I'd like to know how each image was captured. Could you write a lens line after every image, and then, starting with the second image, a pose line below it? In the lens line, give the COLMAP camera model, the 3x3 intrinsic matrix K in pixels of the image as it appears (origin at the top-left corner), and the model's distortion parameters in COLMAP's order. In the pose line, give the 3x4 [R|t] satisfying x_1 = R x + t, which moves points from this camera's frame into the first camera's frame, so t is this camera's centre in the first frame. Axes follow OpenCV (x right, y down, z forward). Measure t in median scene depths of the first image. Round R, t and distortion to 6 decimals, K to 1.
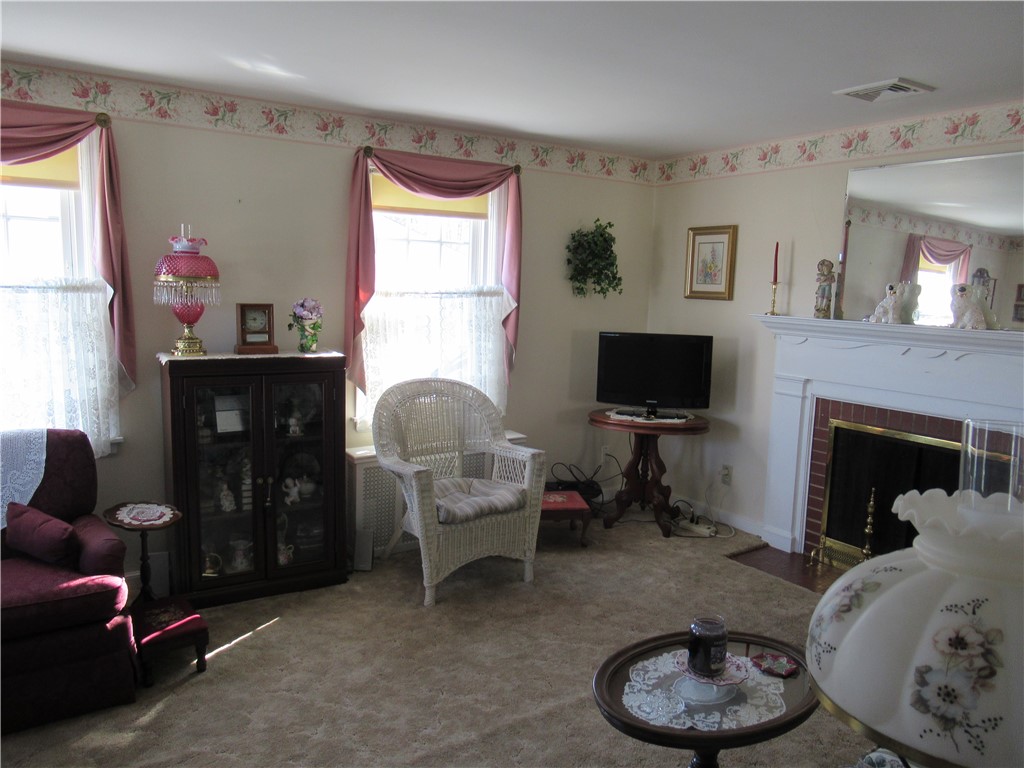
lens RADIAL K [[762.8, 0, 512.0], [0, 762.8, 384.0], [0, 0, 1]] dist [0.002226, 0.000535]
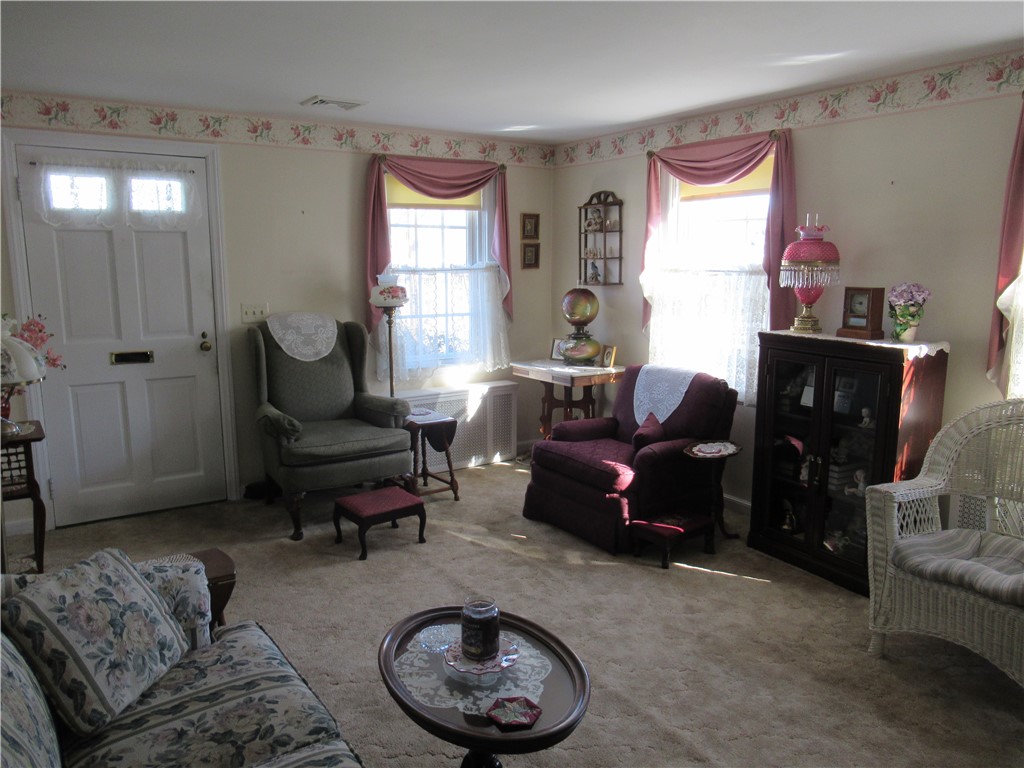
lens RADIAL K [[762.8, 0, 512.0], [0, 762.8, 384.0], [0, 0, 1]] dist [0.002226, 0.000535]
pose [[-0.019768, 0.139702, -0.989996, 0.707342], [-0.132324, 0.981114, 0.141090, -0.065408], [0.991009, 0.133789, -0.000909, 0.597585]]
